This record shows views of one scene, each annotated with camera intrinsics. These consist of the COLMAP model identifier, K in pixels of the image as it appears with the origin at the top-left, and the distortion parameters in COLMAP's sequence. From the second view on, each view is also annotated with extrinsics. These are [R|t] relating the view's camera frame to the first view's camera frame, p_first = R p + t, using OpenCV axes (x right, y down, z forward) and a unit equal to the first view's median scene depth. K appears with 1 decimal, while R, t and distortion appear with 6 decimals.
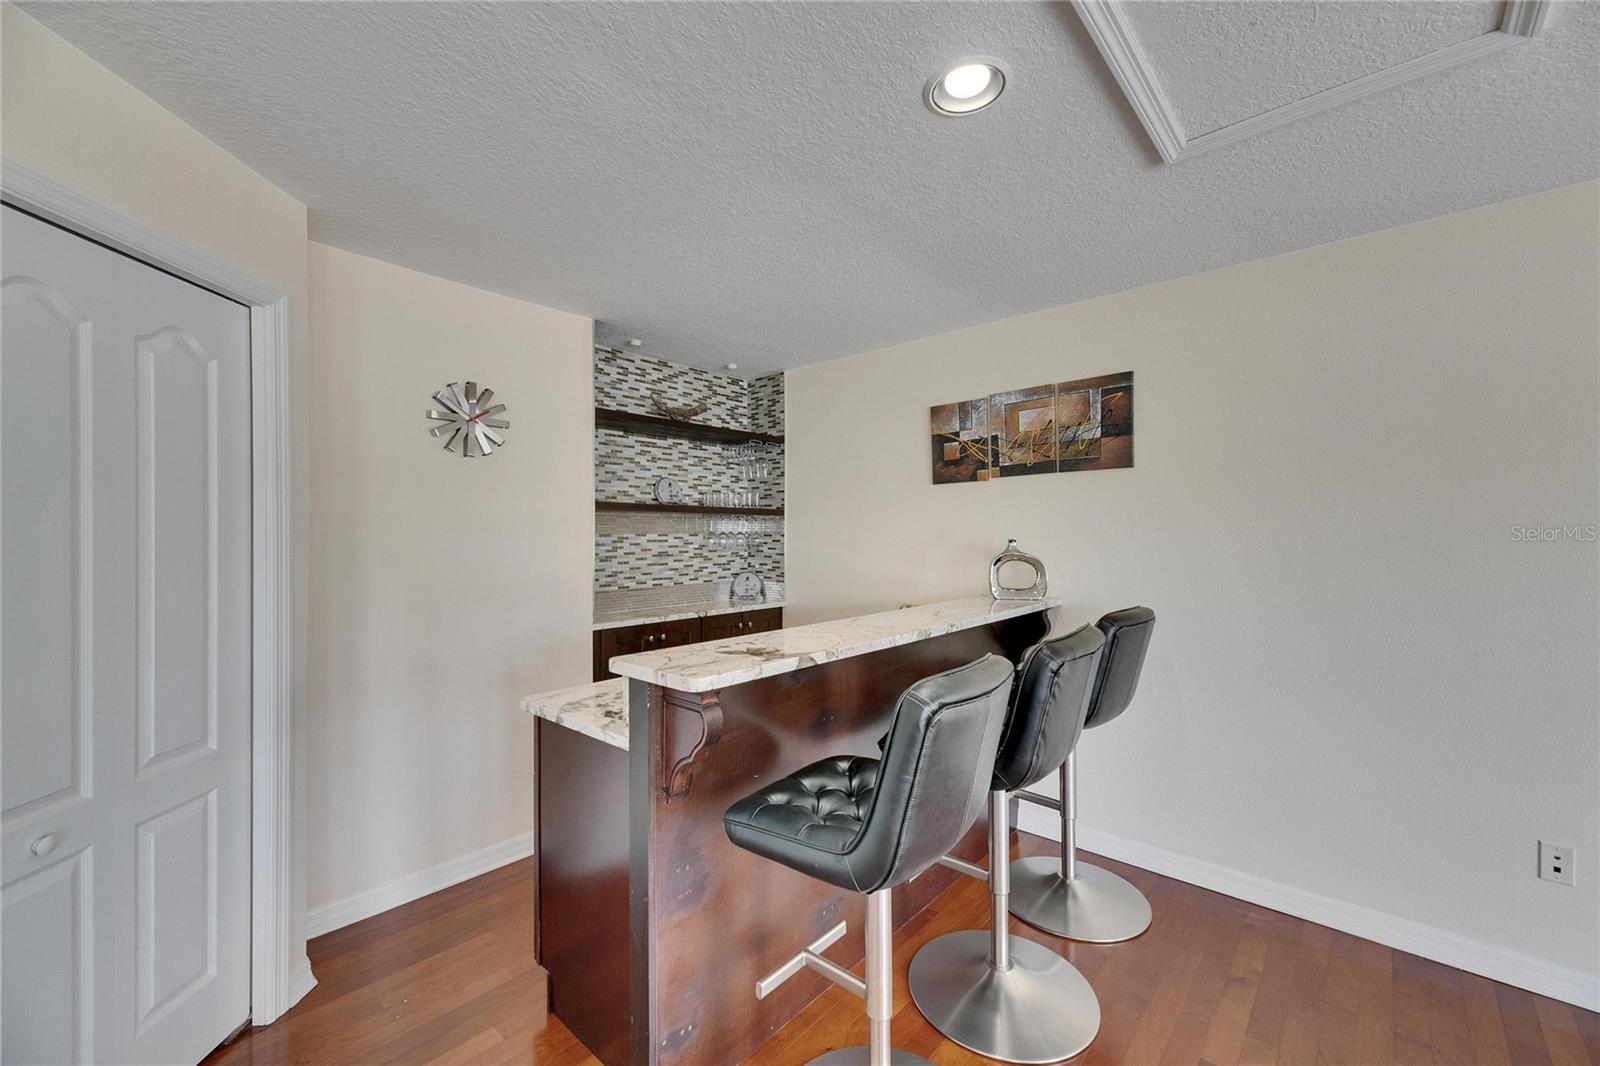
lens RADIAL K [[646.1, 0, 799.8], [0, 646.1, 537.2], [0, 0, 1]] dist [0.010620, -0.000872]
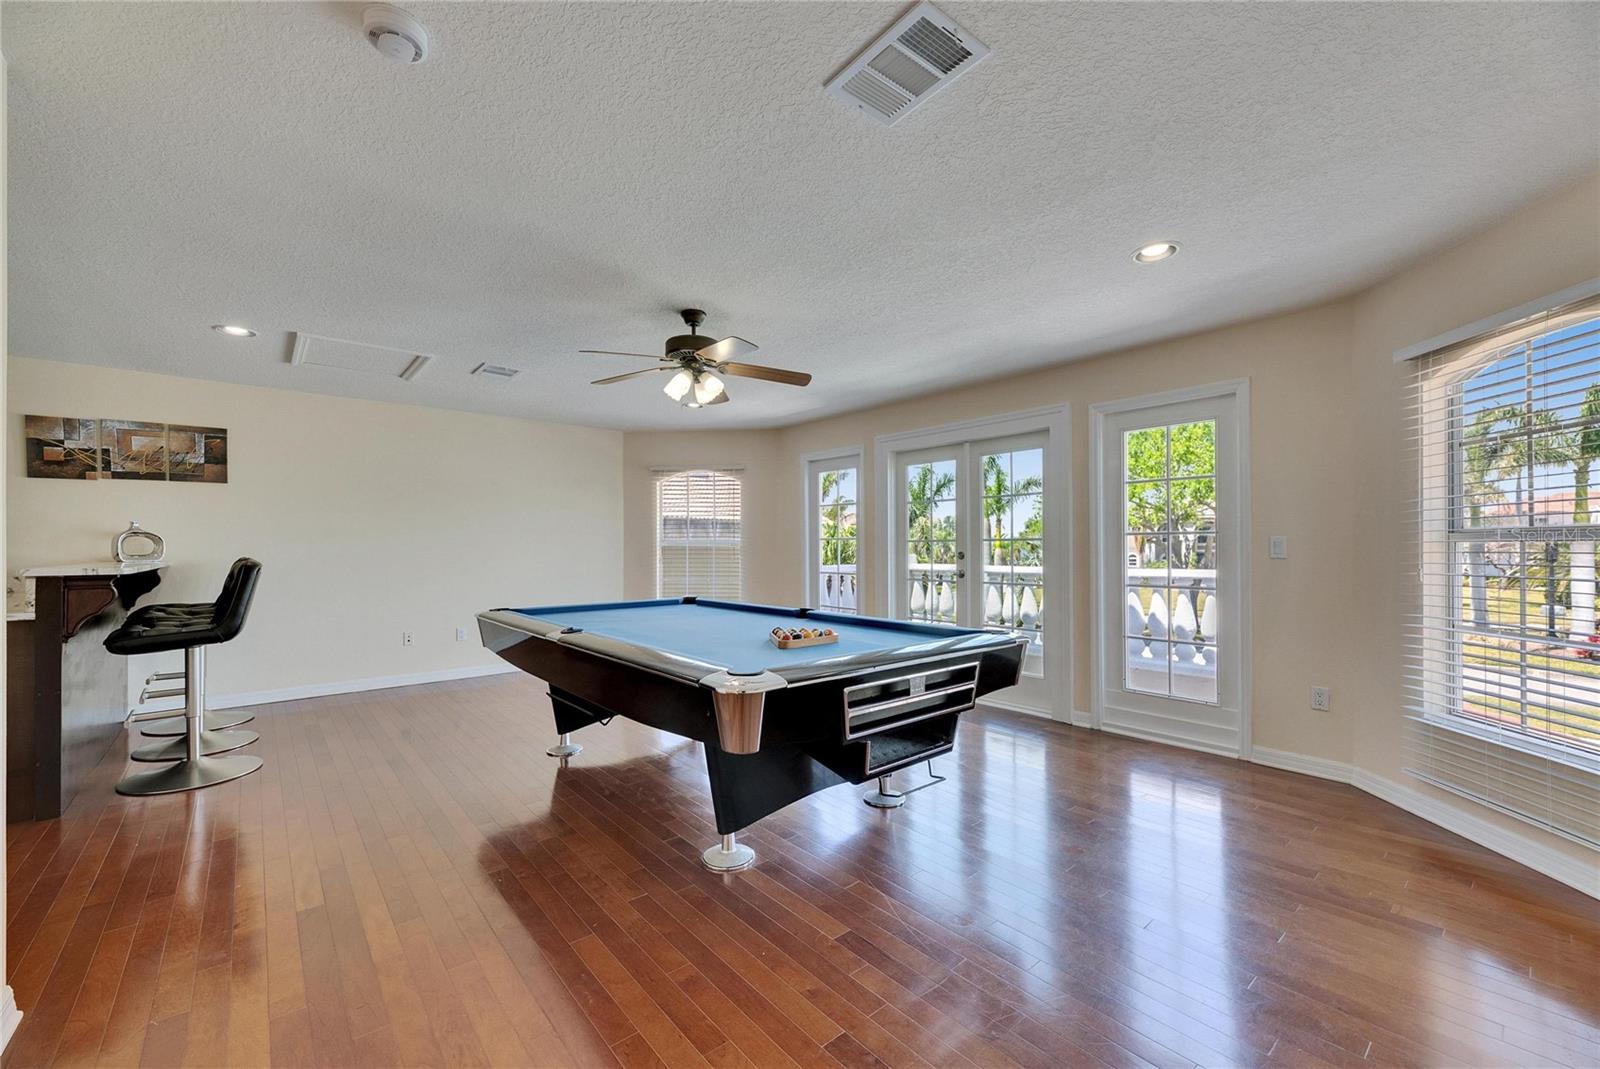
lens RADIAL K [[646.1, 0, 800.7], [0, 646.1, 544.9], [0, 0, 1]] dist [0.010620, -0.000872]
pose [[0.147859, 0.006181, 0.988989, -0.907129], [0.007937, 0.999941, -0.007436, 0.076709], [-0.988977, 0.008949, 0.147802, -0.725174]]
